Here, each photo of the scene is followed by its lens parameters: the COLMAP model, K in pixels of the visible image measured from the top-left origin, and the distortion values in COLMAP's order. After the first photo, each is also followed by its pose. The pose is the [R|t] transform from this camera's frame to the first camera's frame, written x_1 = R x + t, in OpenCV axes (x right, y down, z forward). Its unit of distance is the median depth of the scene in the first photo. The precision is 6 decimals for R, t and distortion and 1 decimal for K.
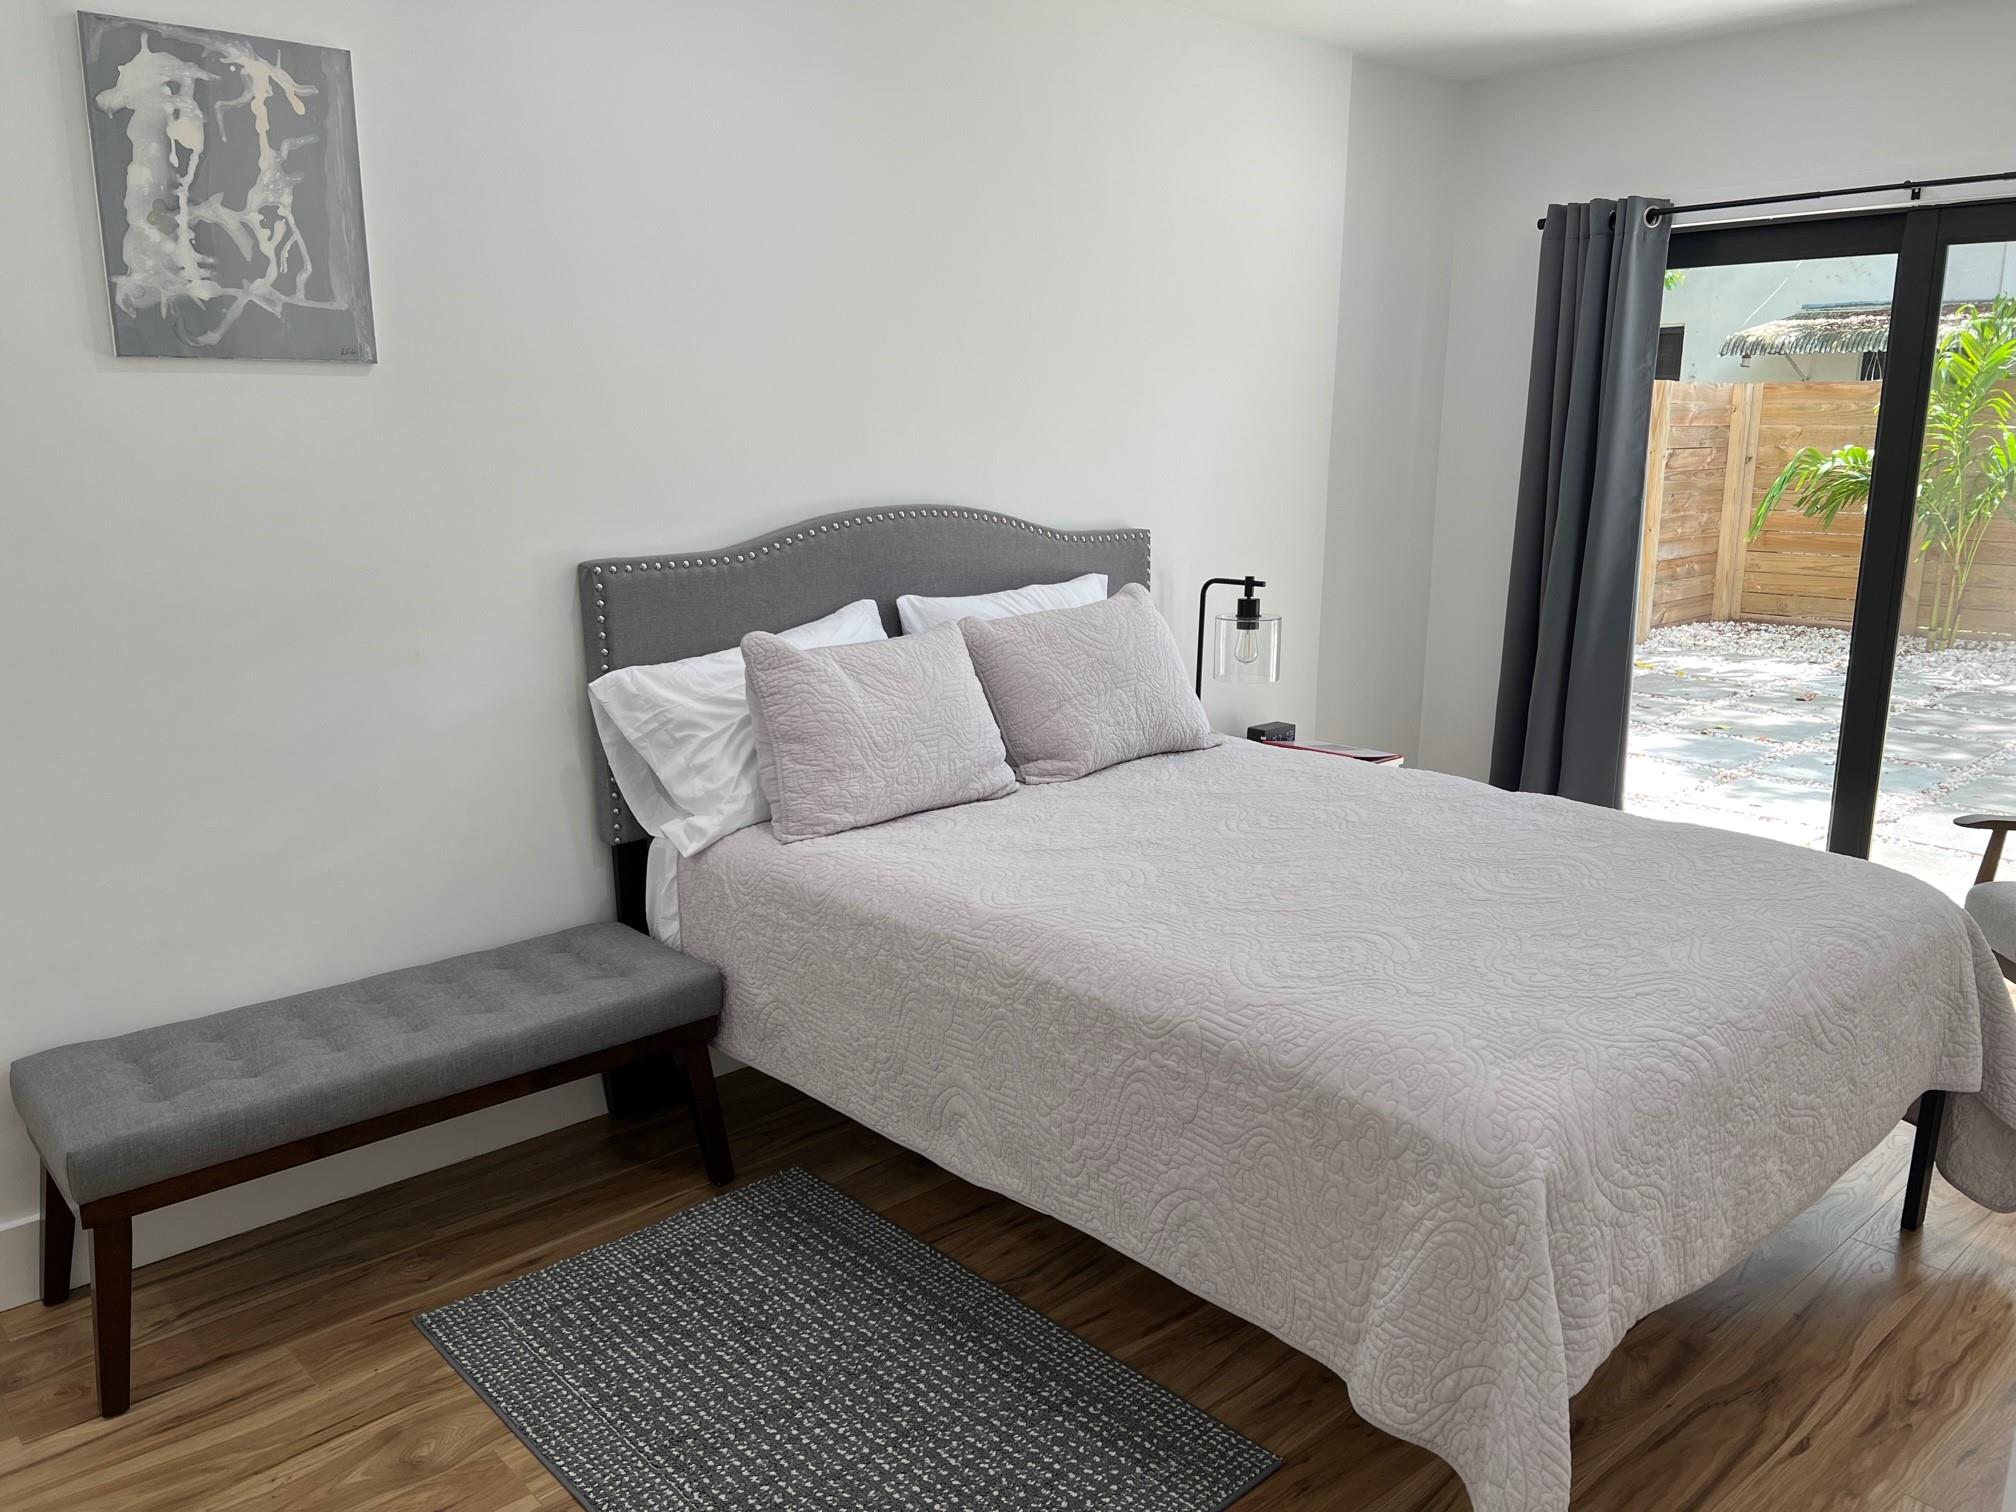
lens RADIAL K [[1518.7, 0, 998.3], [0, 1518.7, 758.5], [0, 0, 1]] dist [0.051001, -0.065567]
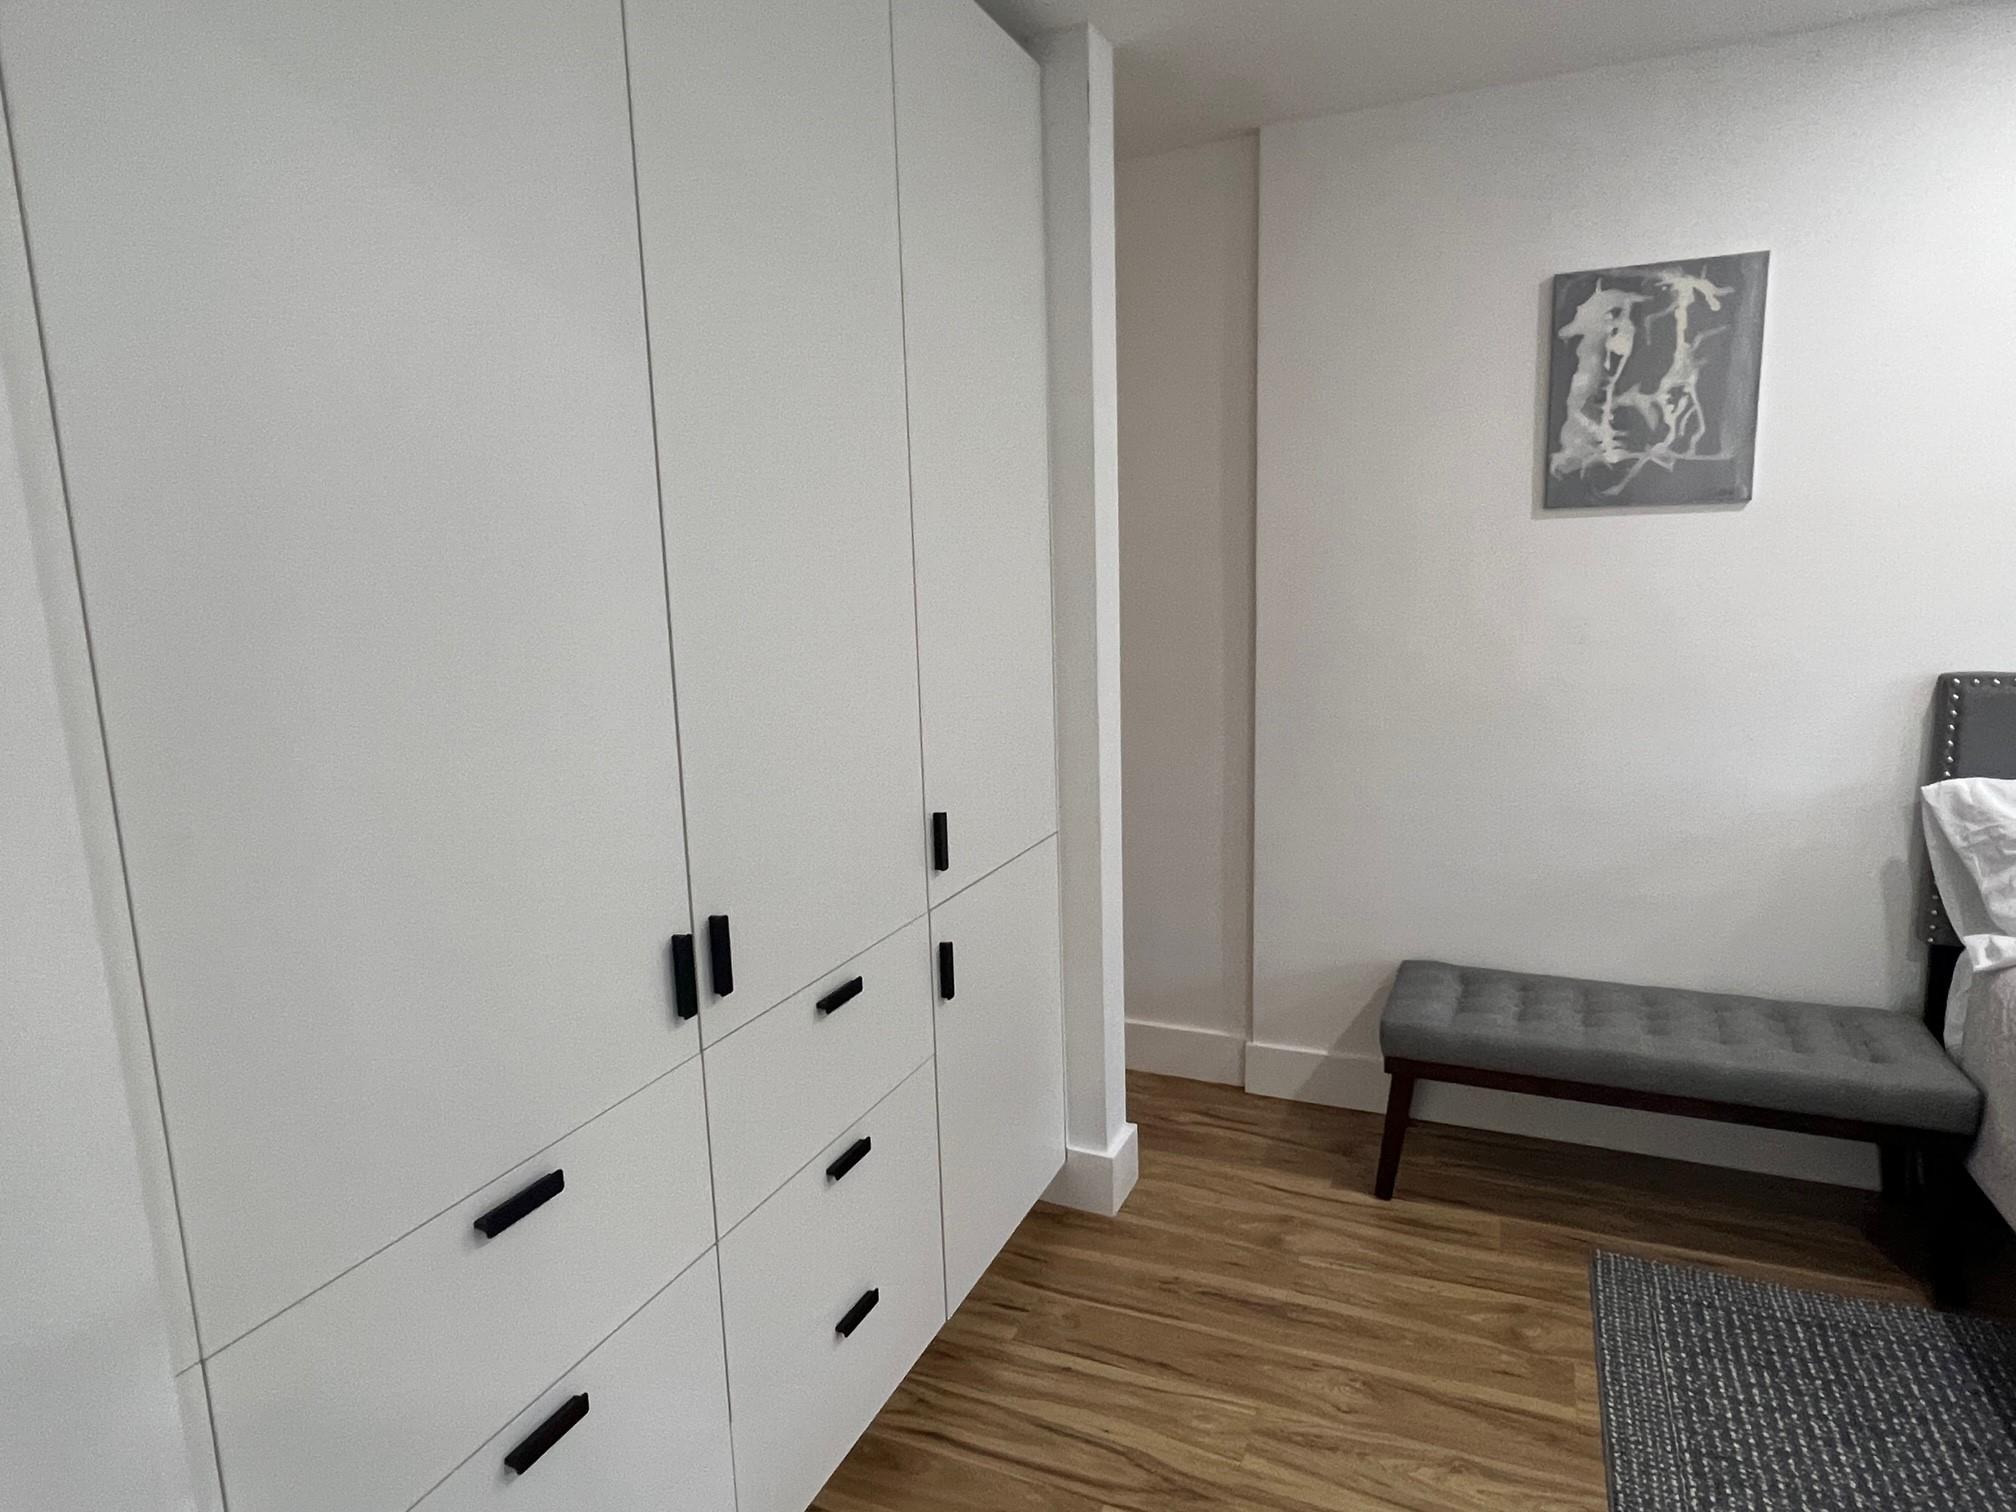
lens RADIAL K [[1185.5, 0, 1005.9], [0, 1185.5, 760.0], [0, 0, 1]] dist [-0.000533, -0.002134]
pose [[0.403890, 0.140791, -0.903909, 0.266098], [-0.168856, 0.982582, 0.077596, -0.029945], [0.899089, 0.121290, 0.420628, 0.101522]]
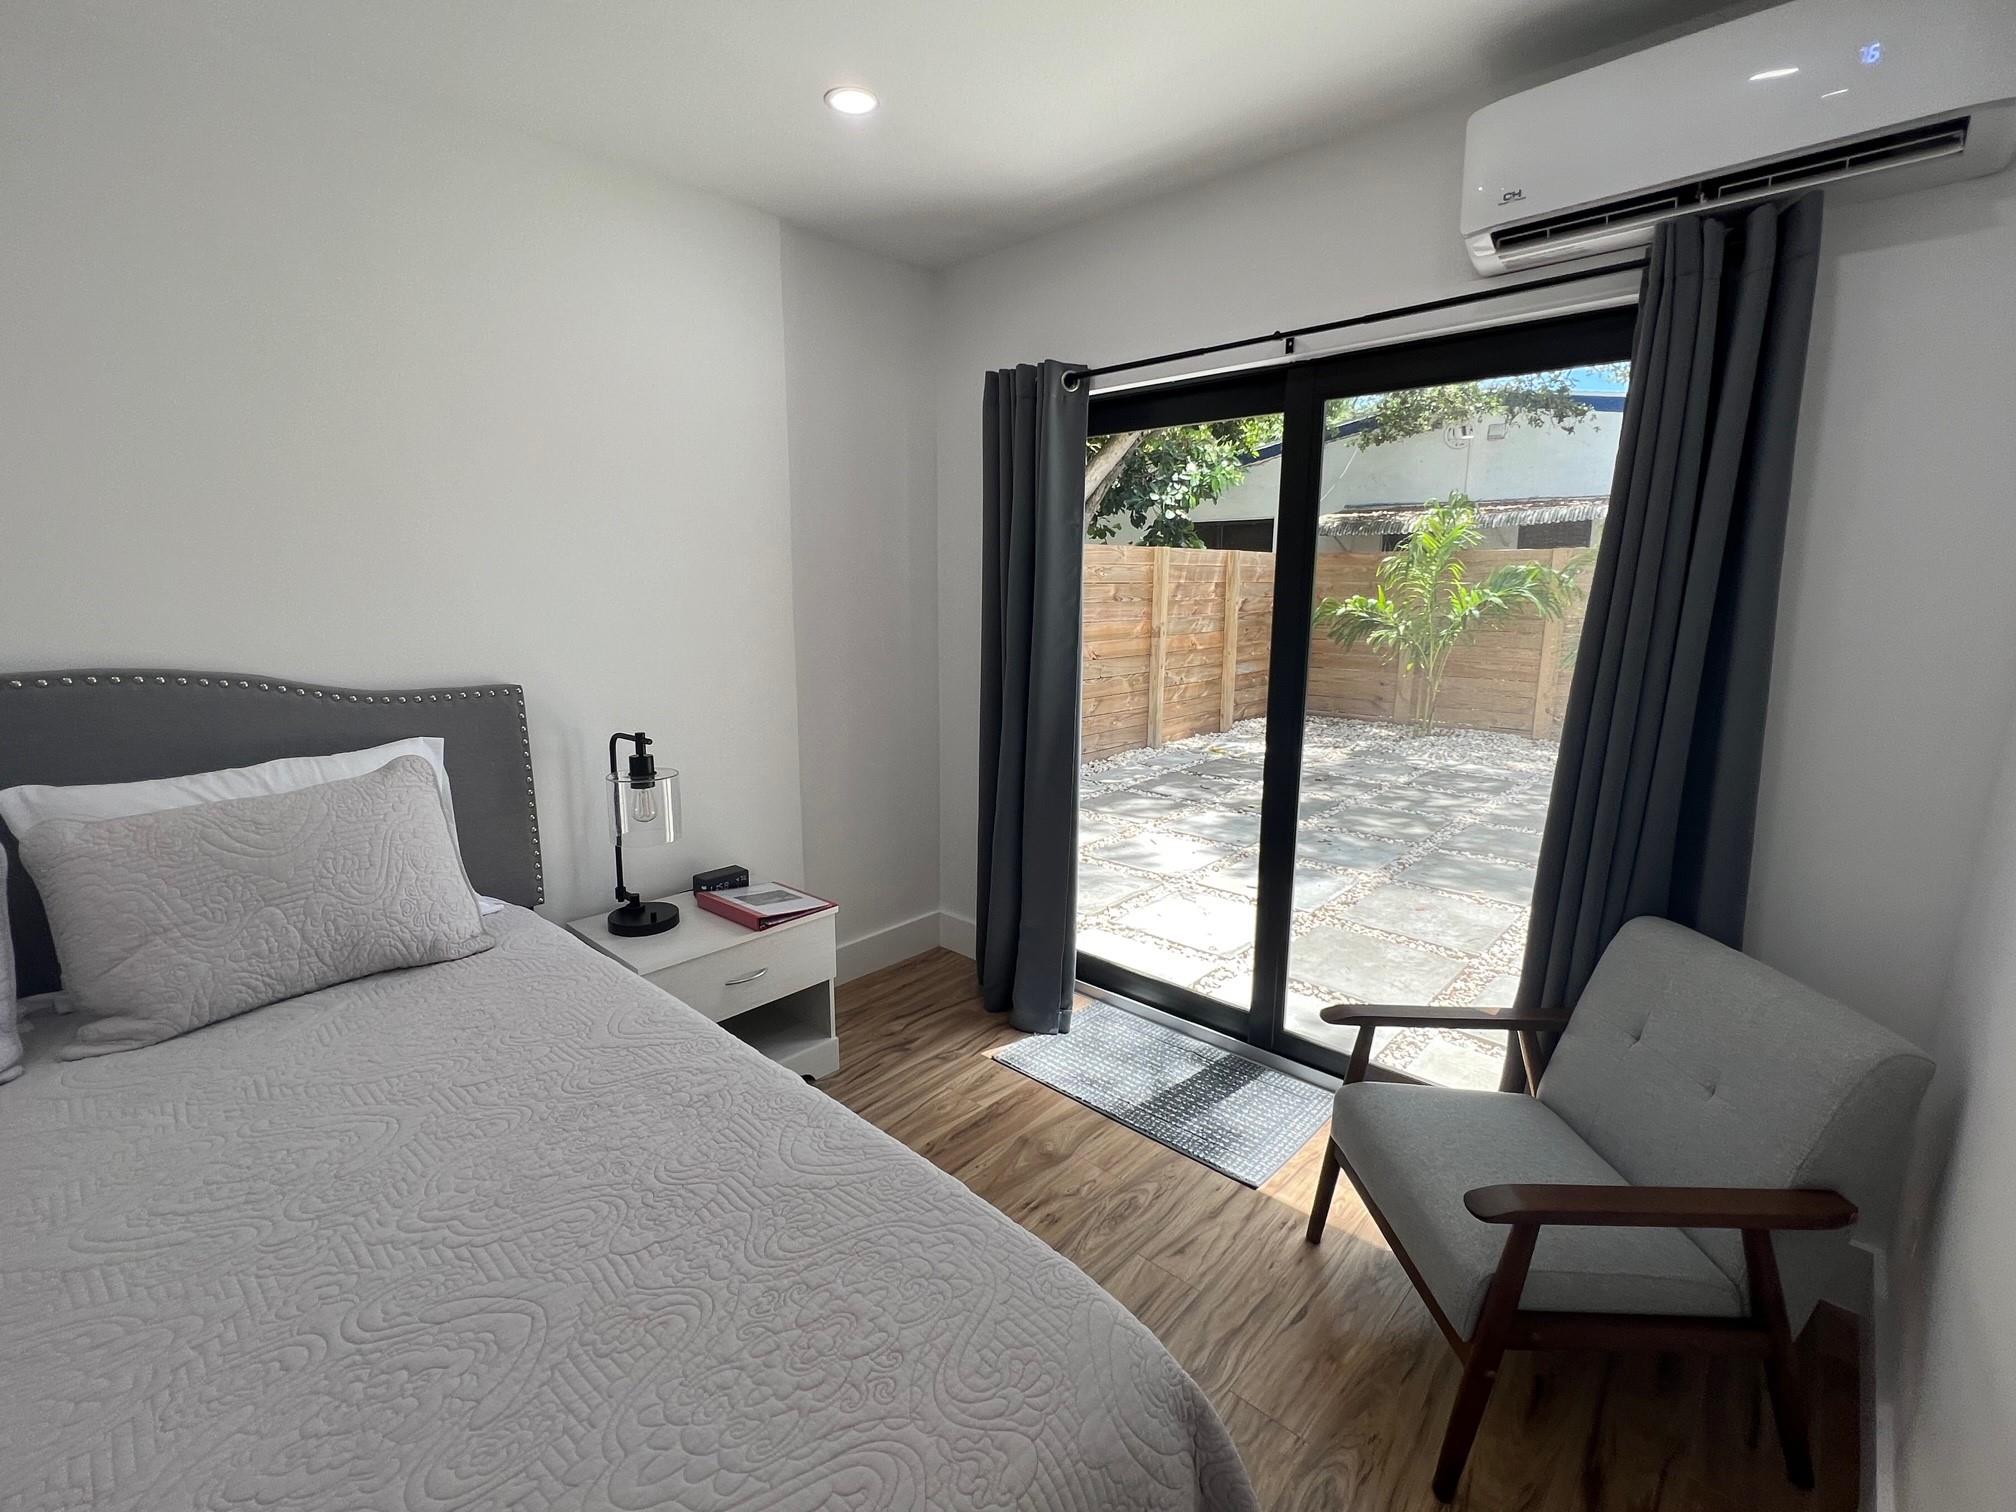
lens RADIAL K [[898.9, 0, 1002.3], [0, 898.9, 750.9], [0, 0, 1]] dist [-0.000496, -0.002625]
pose [[0.996958, -0.013551, 0.076749, 0.387139], [0.015776, 0.999471, -0.028455, -0.098811], [-0.076323, 0.029580, 0.996644, 0.468767]]
